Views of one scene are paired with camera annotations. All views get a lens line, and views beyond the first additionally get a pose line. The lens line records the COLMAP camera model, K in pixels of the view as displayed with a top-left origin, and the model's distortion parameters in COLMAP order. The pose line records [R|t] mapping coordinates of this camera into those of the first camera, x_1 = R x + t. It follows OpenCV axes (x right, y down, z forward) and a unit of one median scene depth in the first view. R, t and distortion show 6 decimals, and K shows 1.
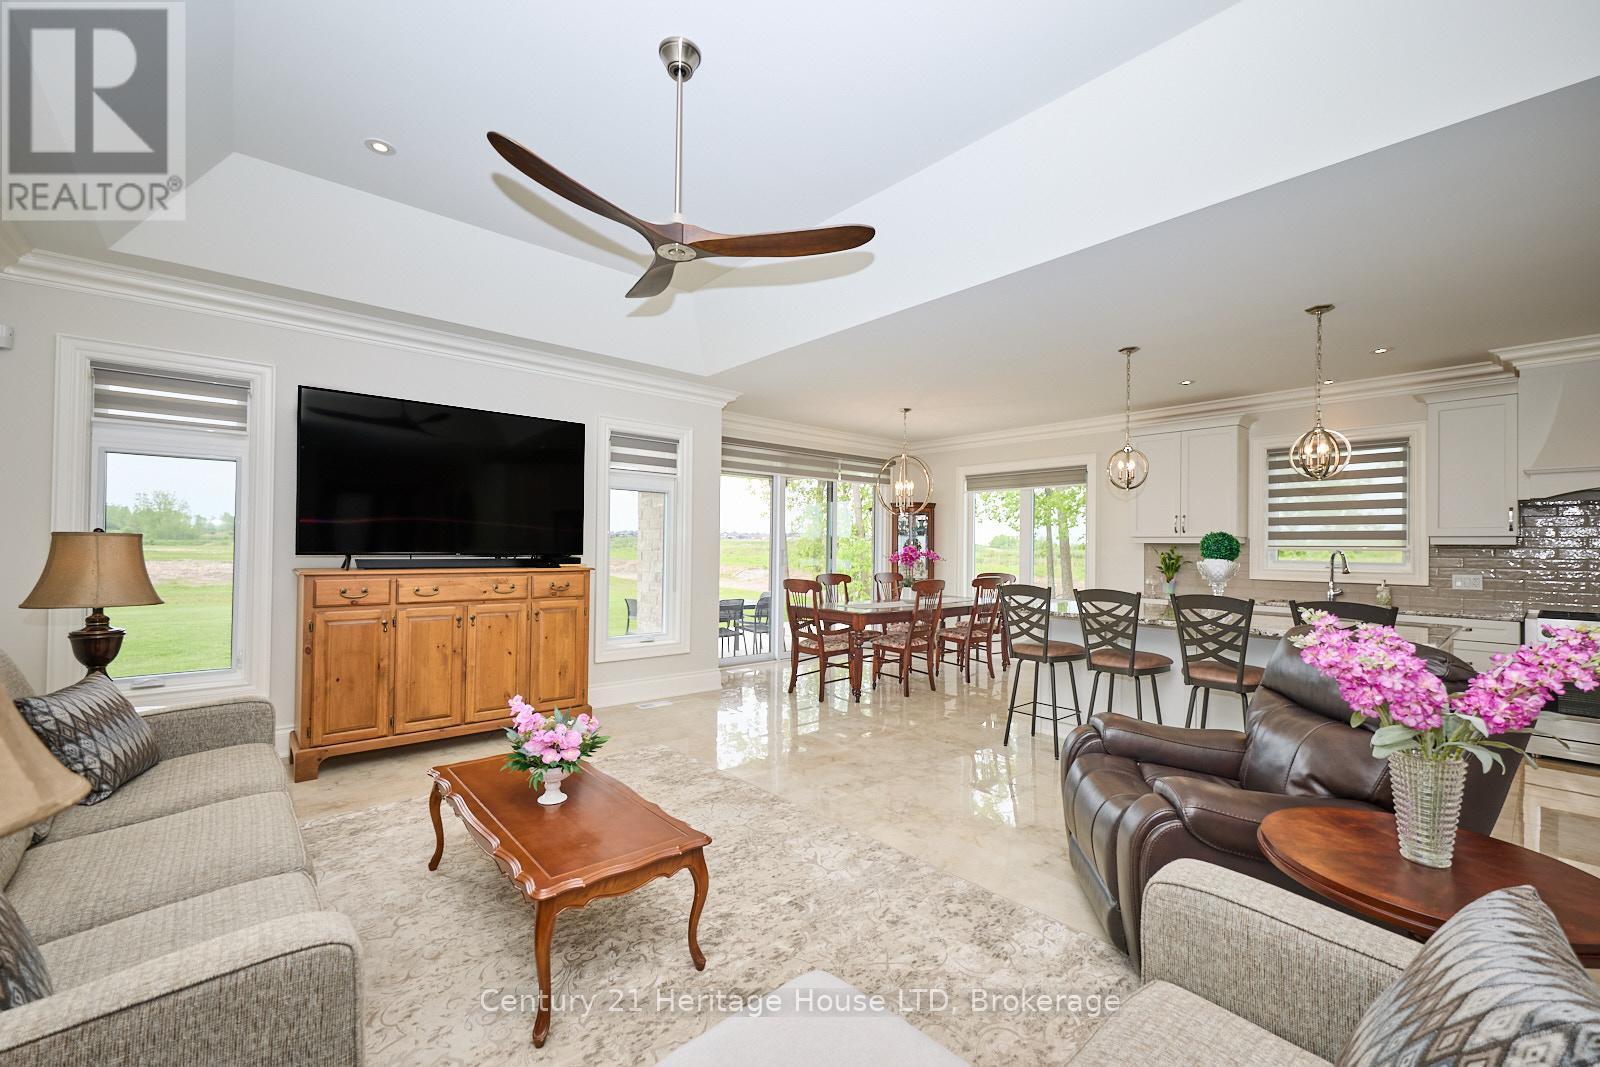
lens RADIAL K [[659.3, 0, 795.9], [0, 659.3, 541.5], [0, 0, 1]] dist [0.003805, 0.000398]
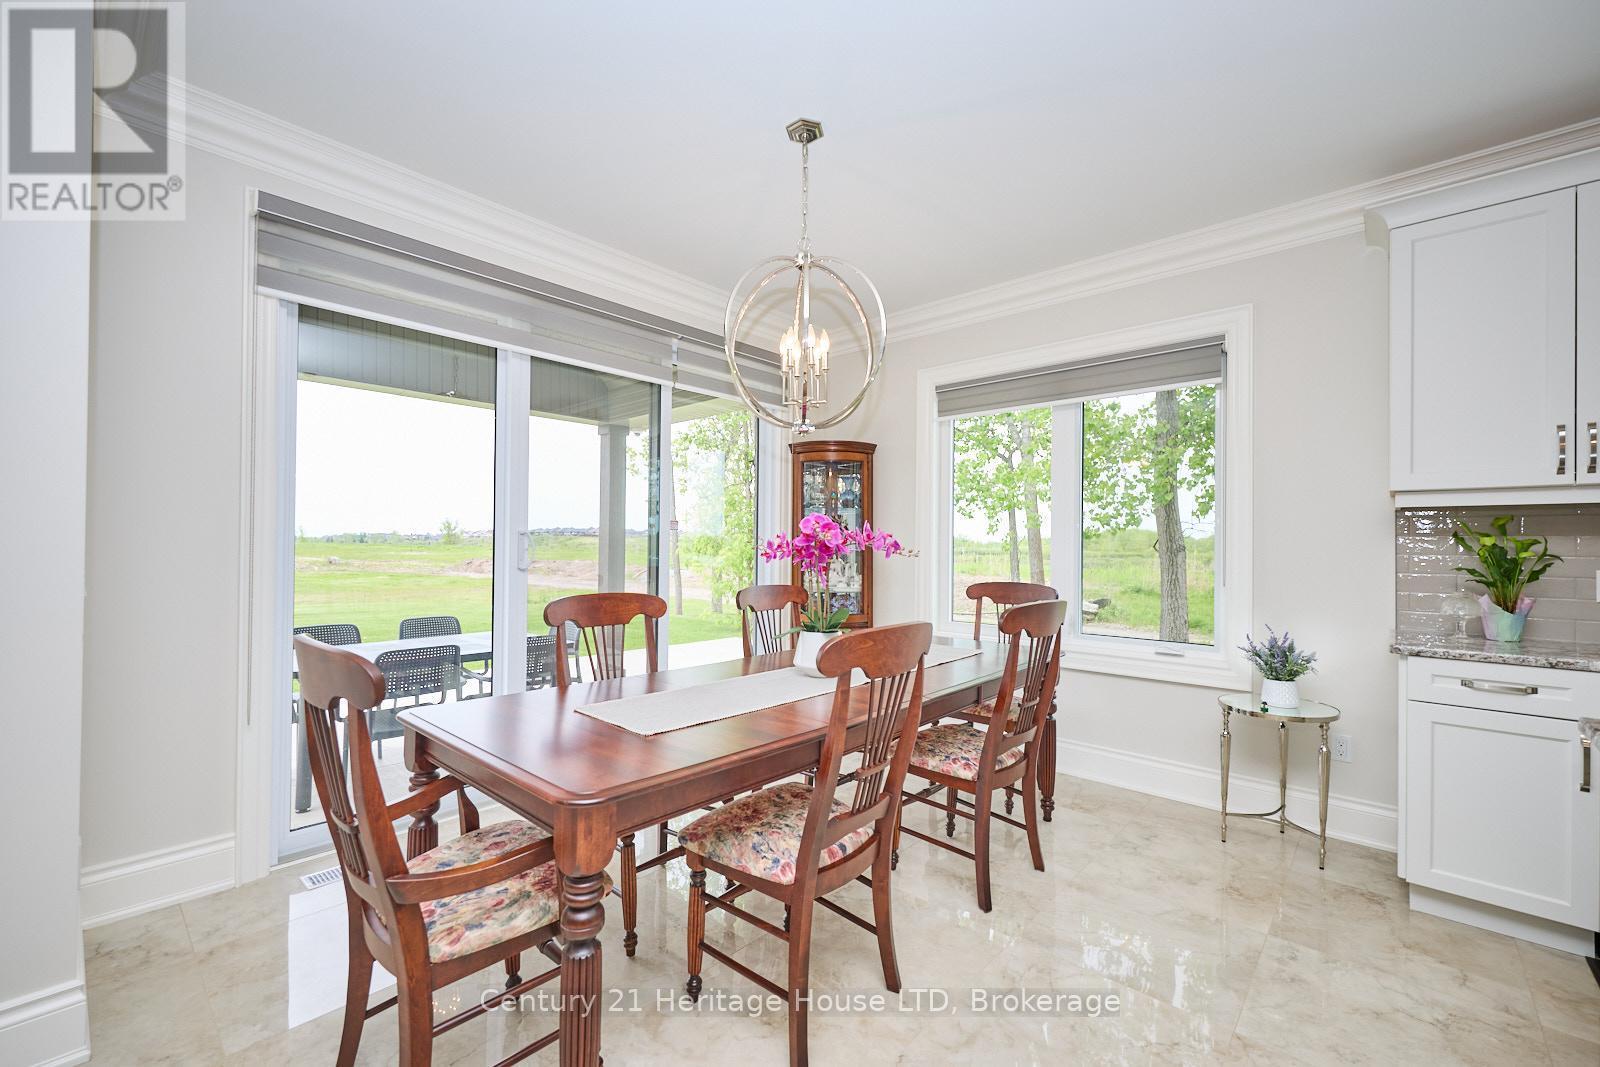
lens RADIAL K [[659.3, 0, 795.9], [0, 659.3, 541.5], [0, 0, 1]] dist [0.003805, 0.000398]
pose [[0.992604, -0.000323, 0.121396, 0.190833], [0.000130, 0.999999, 0.001599, 0.031311], [-0.121396, -0.001572, 0.992603, 1.065556]]
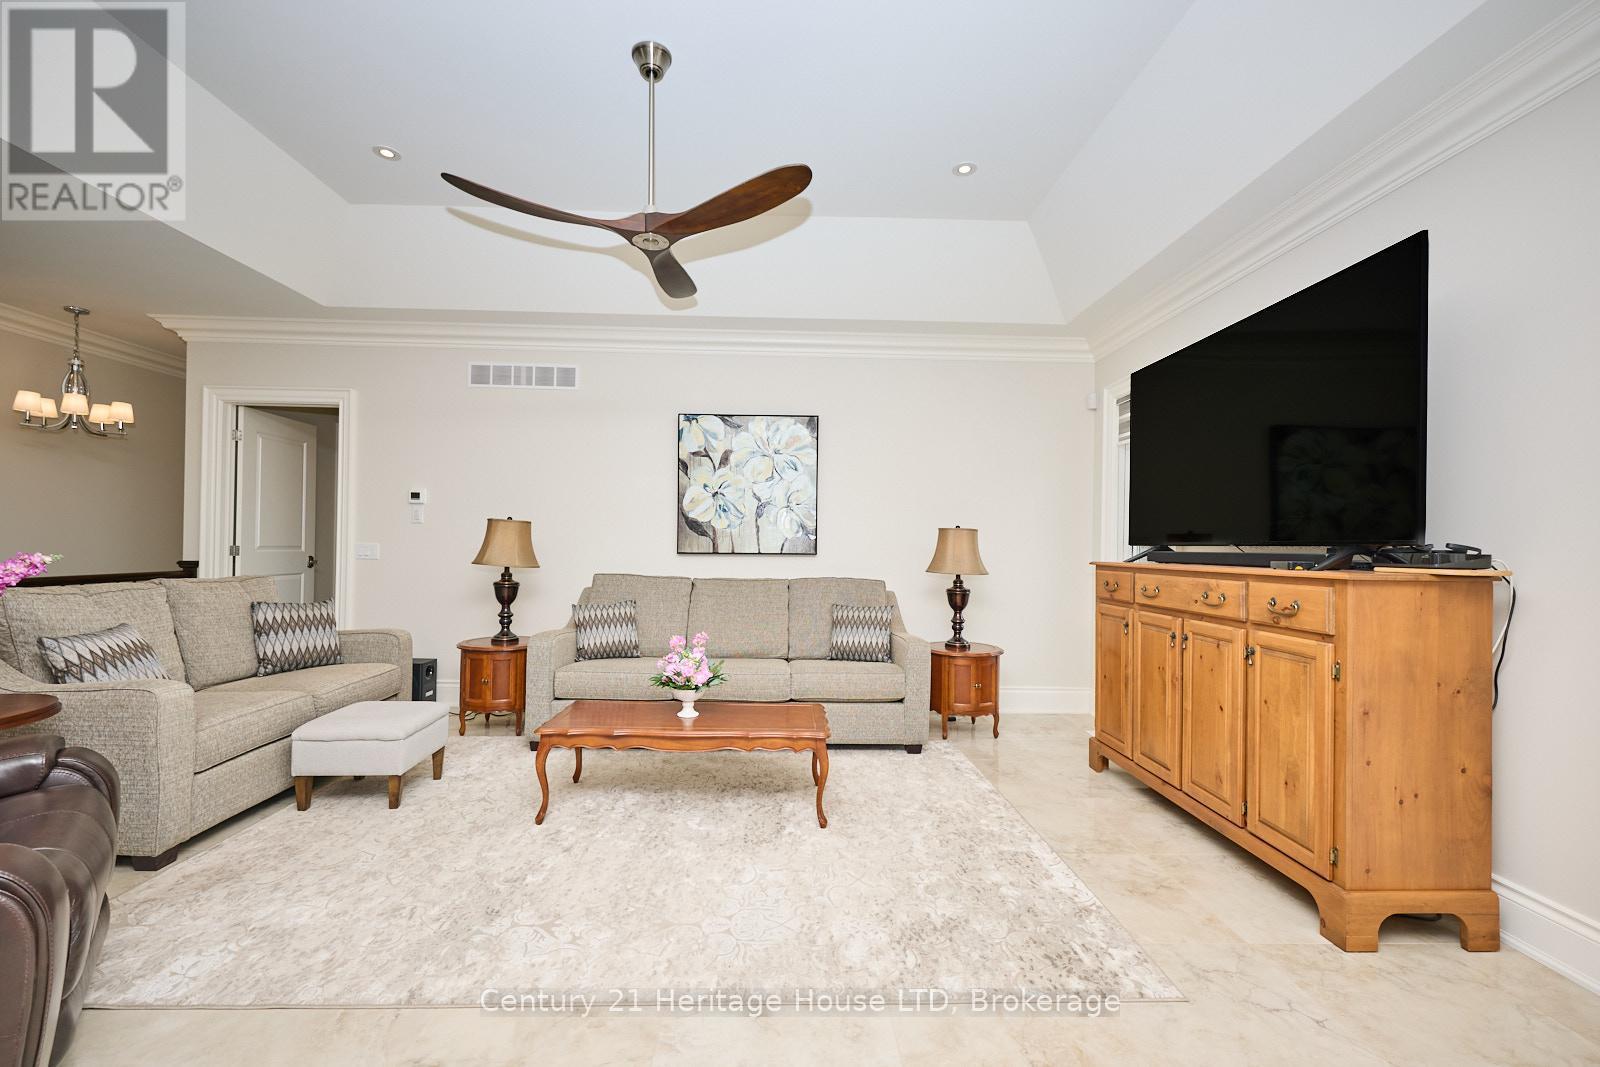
lens RADIAL K [[659.3, 0, 795.9], [0, 659.3, 541.5], [0, 0, 1]] dist [0.003805, 0.000398]
pose [[-0.639056, -0.026704, -0.768697, 0.293381], [-0.017585, 0.999643, -0.020108, 0.038899], [0.768960, 0.000667, -0.639297, 1.146675]]
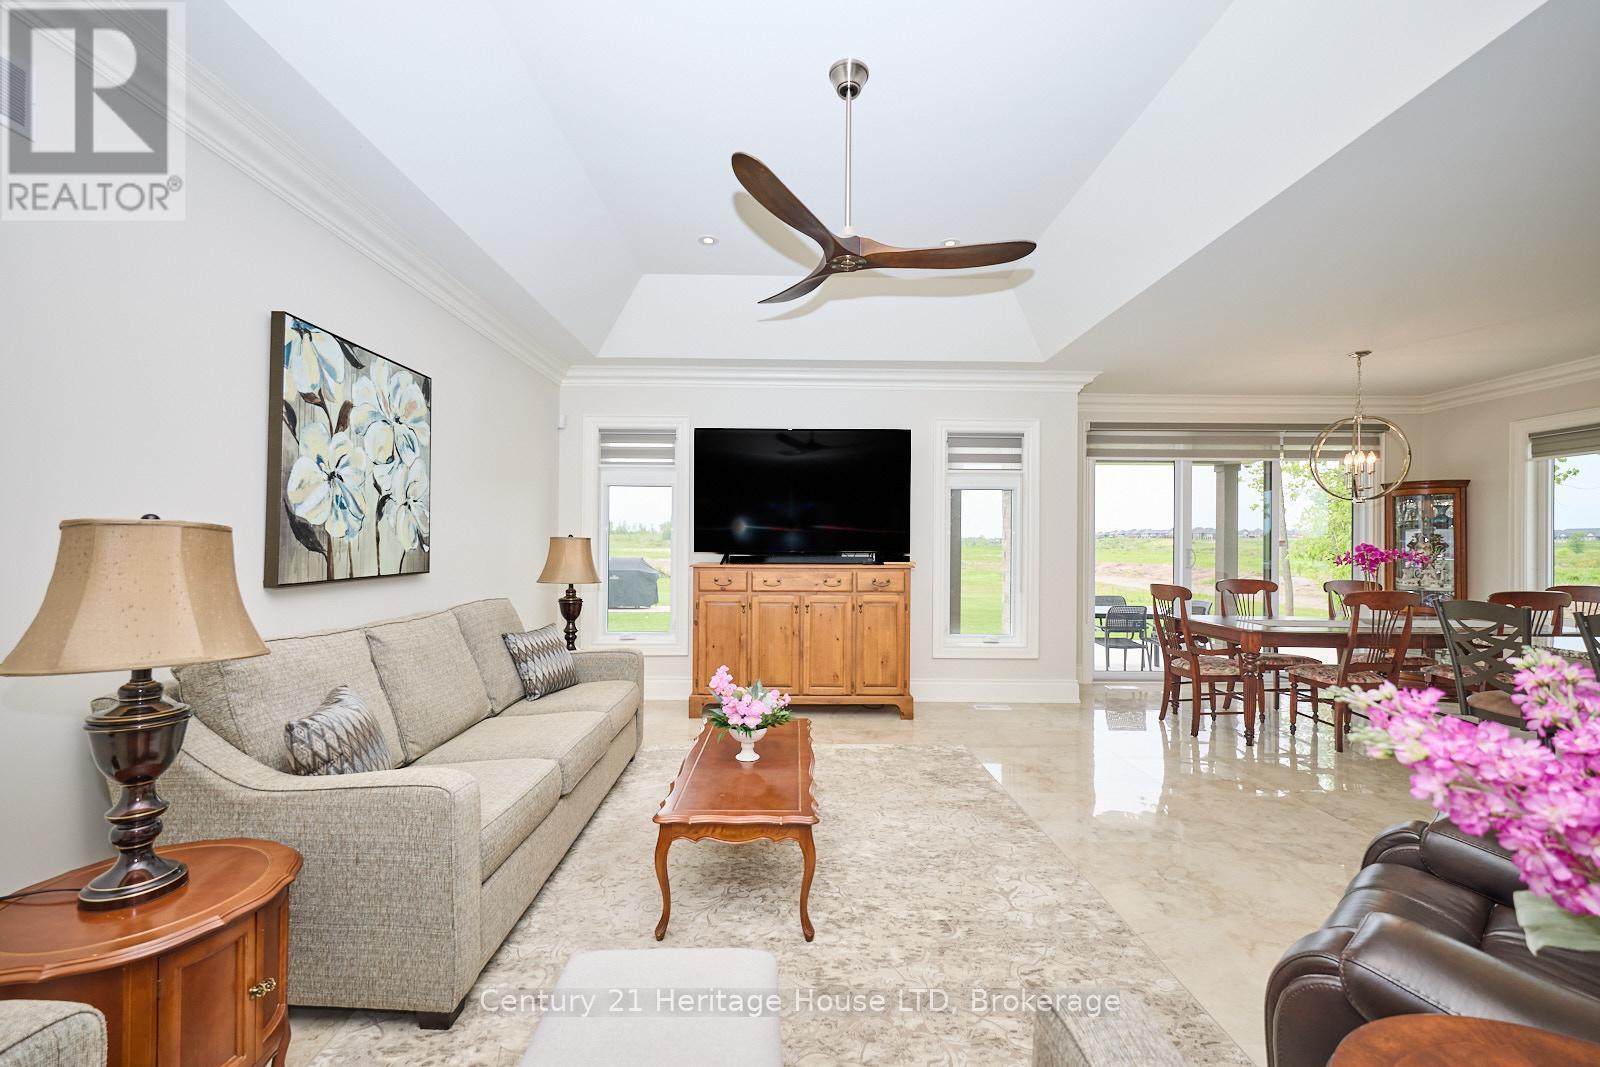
lens RADIAL K [[659.3, 0, 795.9], [0, 659.3, 541.5], [0, 0, 1]] dist [0.003805, 0.000398]
pose [[0.761331, -0.009233, -0.648298, 0.266851], [0.007611, 0.999957, -0.005303, 0.006134], [0.648319, -0.000897, 0.761368, 0.089875]]
